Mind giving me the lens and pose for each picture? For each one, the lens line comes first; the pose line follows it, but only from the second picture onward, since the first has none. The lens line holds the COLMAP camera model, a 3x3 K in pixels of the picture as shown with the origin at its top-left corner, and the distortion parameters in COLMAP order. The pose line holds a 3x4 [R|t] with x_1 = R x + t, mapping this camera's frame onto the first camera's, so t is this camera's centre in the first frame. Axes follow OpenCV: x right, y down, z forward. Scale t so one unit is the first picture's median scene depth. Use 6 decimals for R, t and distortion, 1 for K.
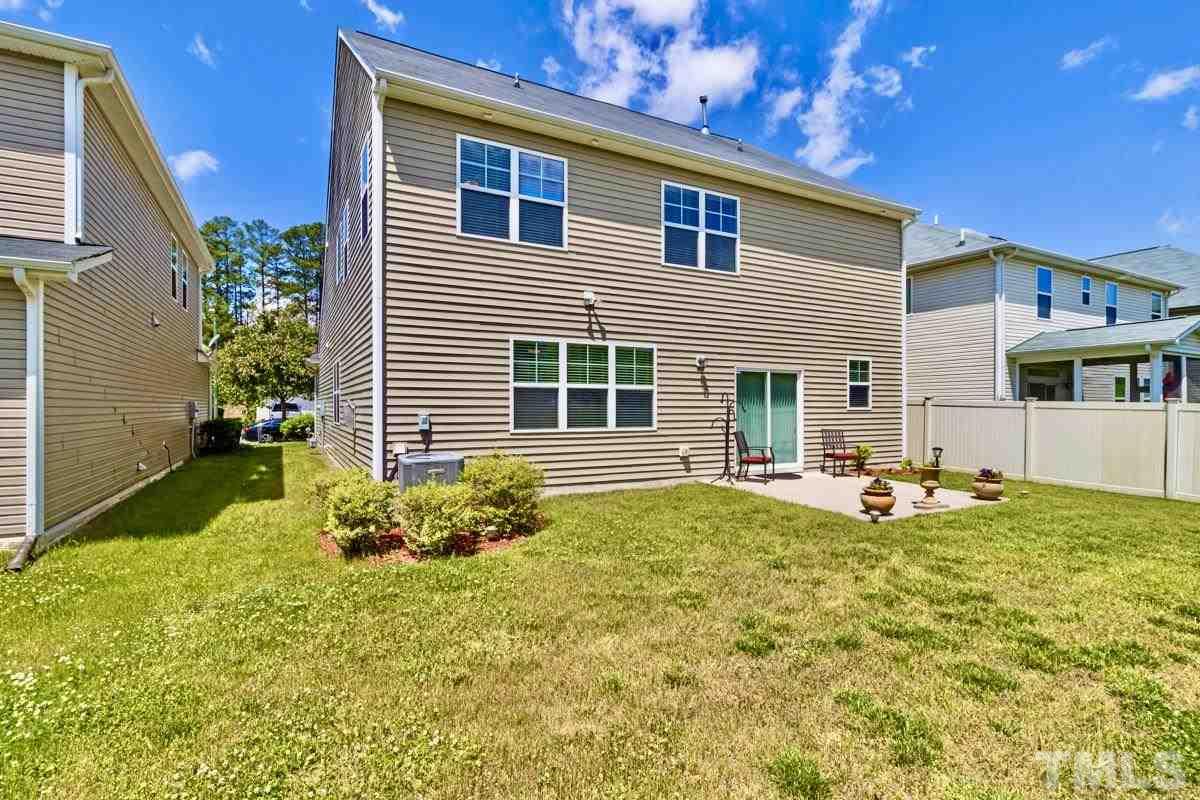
lens RADIAL K [[581.9, 0, 600.0], [0, 581.9, 400.0], [0, 0, 1]] dist [0.014781, -0.000618]
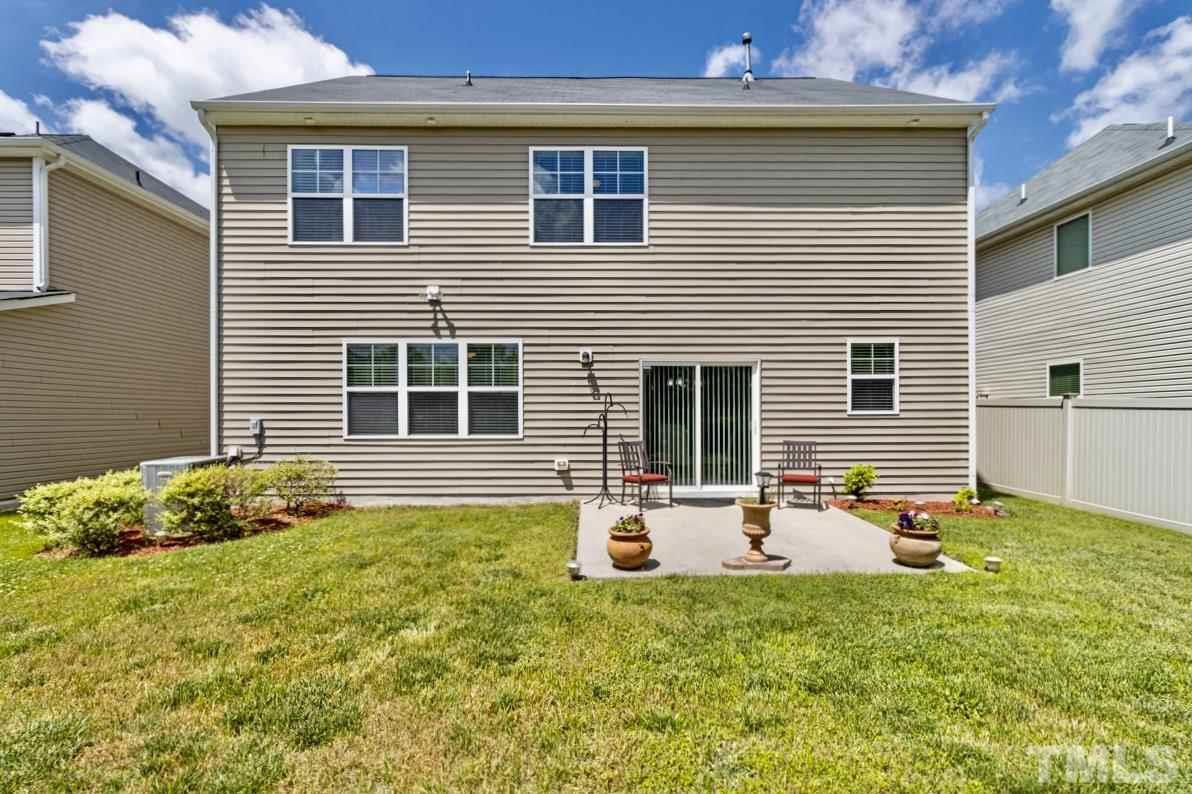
lens RADIAL K [[560.4, 0, 596.4], [0, 560.4, 406.9], [0, 0, 1]] dist [0.008579, 0.000356]
pose [[0.884994, -0.006942, -0.465550, 0.580695], [0.009227, 0.999954, 0.002630, 0.004049], [0.465510, -0.006623, 0.885018, 0.317195]]
